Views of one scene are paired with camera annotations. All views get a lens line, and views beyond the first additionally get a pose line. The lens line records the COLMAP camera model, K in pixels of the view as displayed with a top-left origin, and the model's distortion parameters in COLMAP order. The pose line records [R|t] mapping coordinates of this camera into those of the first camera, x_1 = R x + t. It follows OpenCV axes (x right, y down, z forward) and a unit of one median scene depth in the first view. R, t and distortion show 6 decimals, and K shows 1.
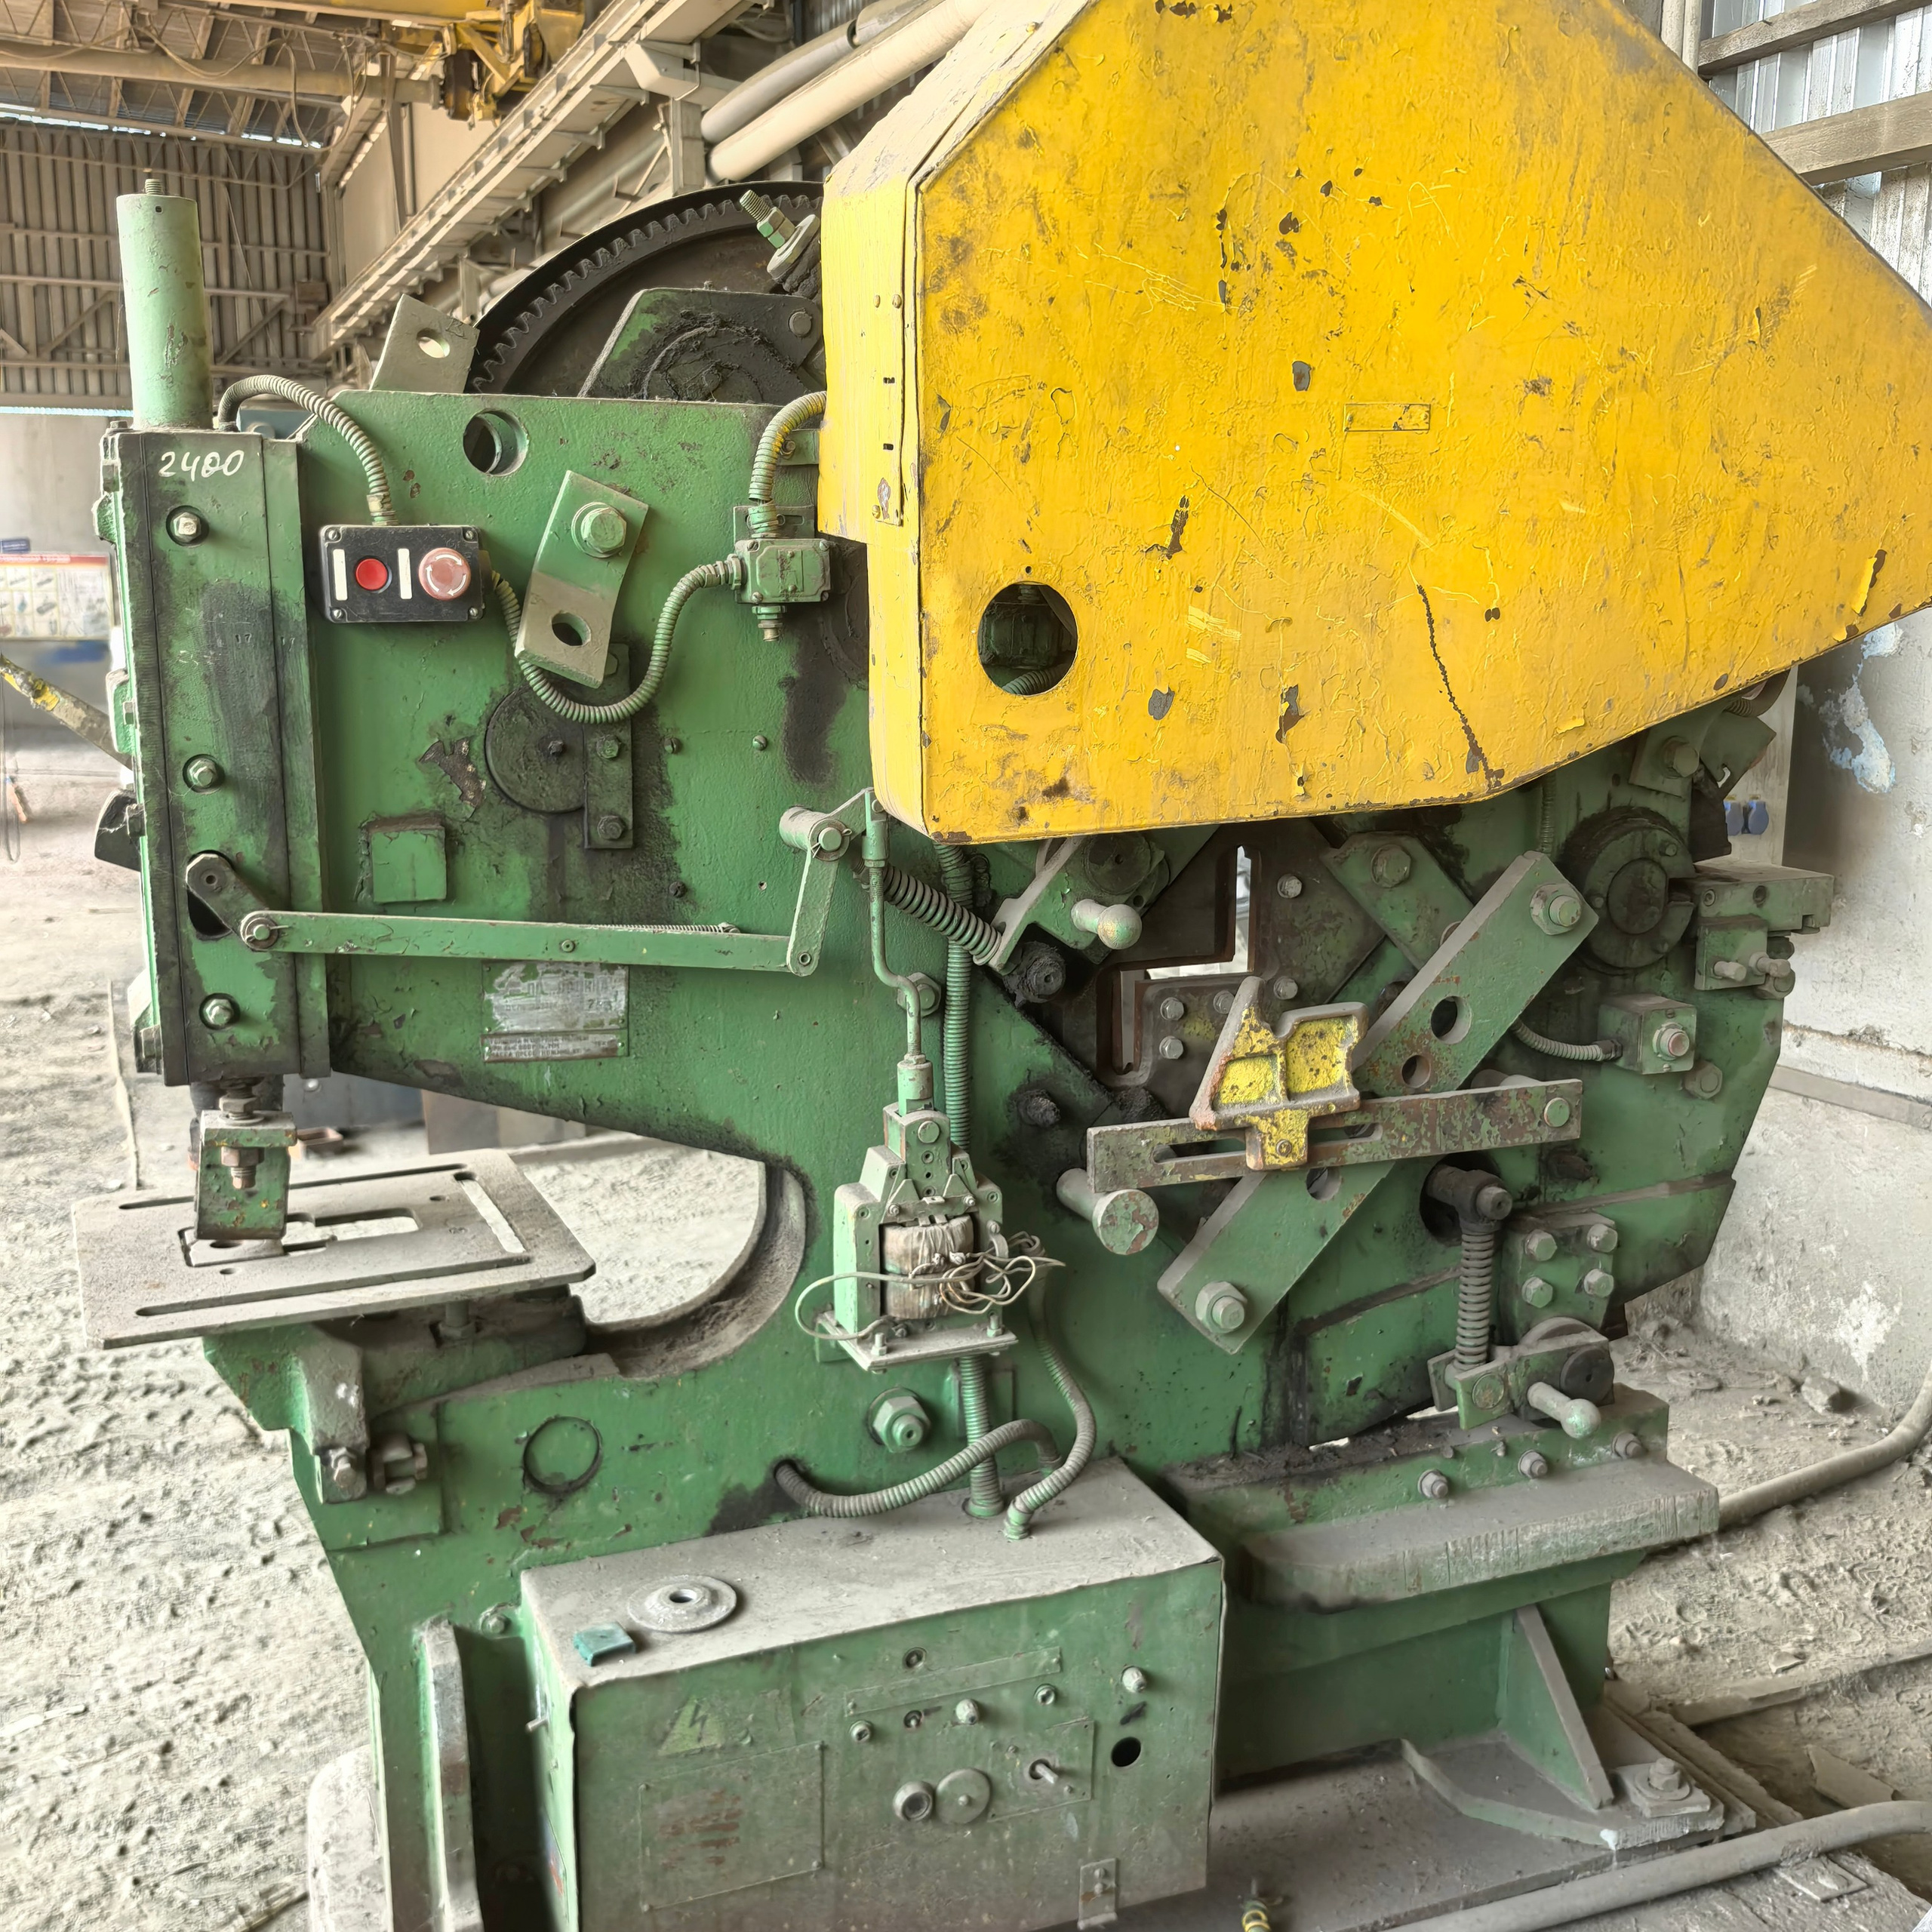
lens RADIAL K [[2132.1, 0, 966.0], [0, 2132.1, 966.0], [0, 0, 1]] dist [0.223505, -0.596466]
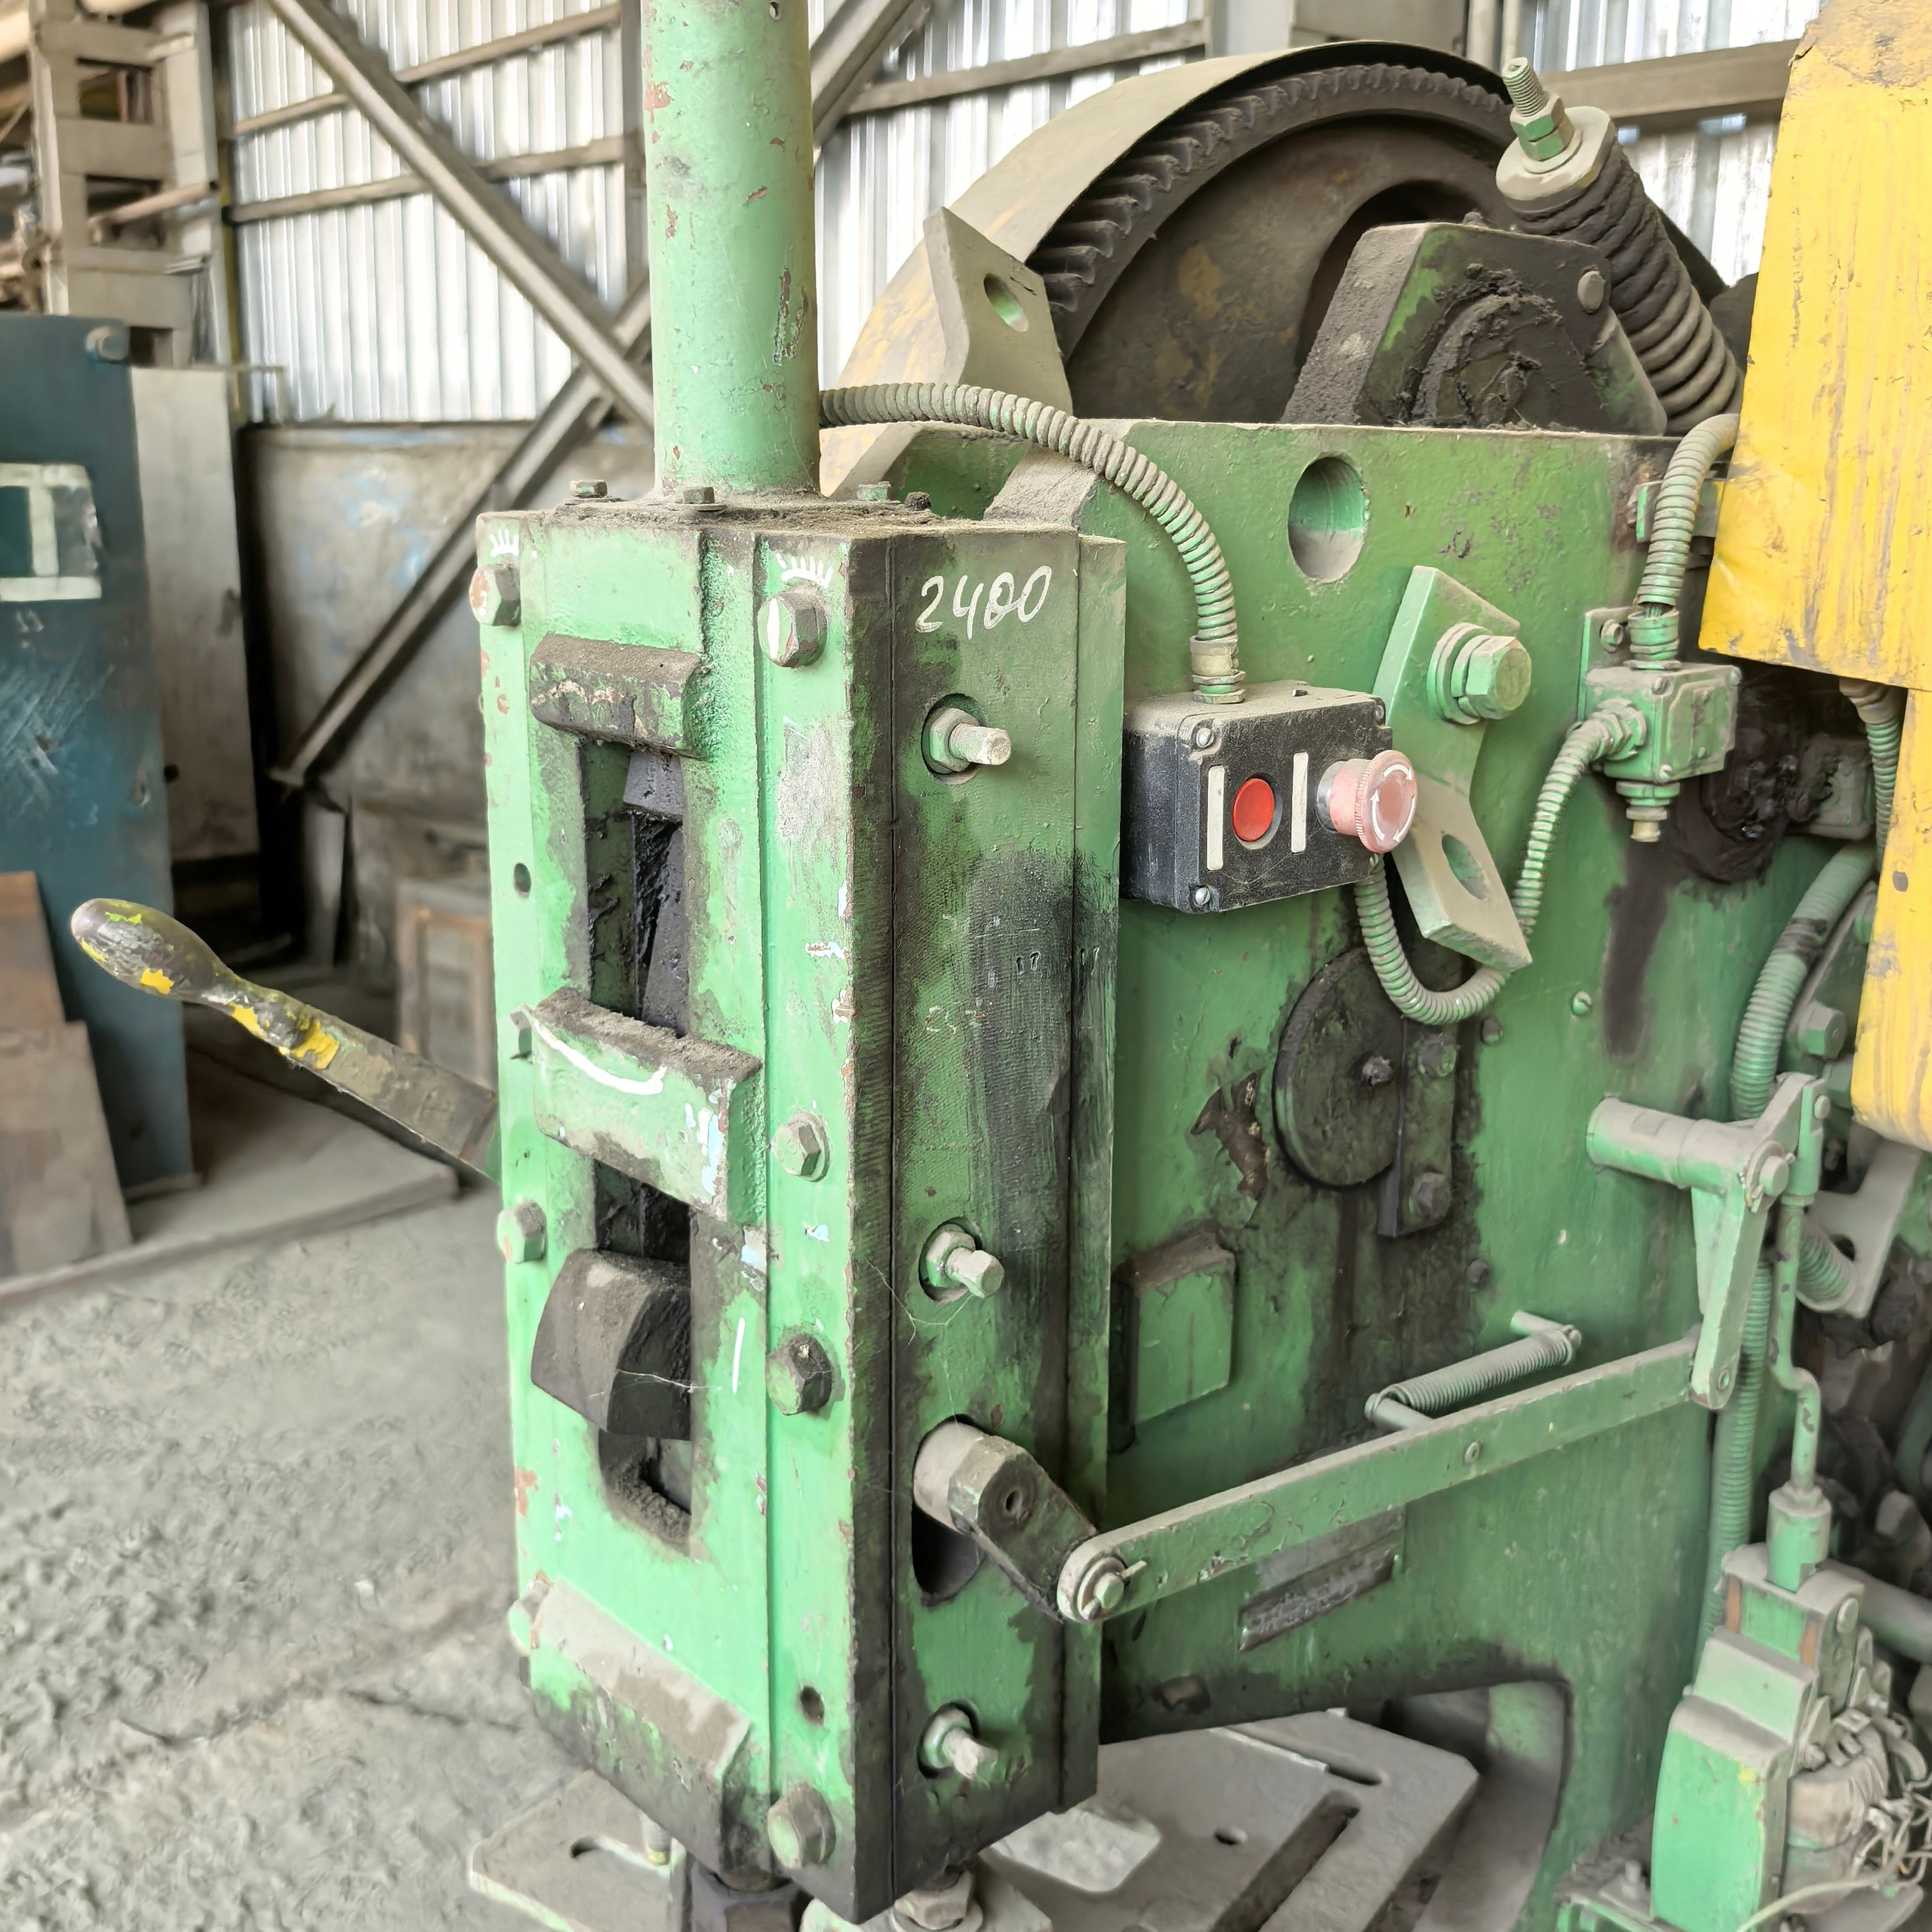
lens RADIAL K [[2096.5, 0, 1054.4], [0, 2096.5, 910.6], [0, 0, 1]] dist [0.121076, -0.195814]
pose [[0.926635, -0.065378, 0.370235, -0.444031], [0.054149, 0.997705, 0.040654, -0.162138], [-0.372043, -0.017624, 0.928048, 0.522272]]
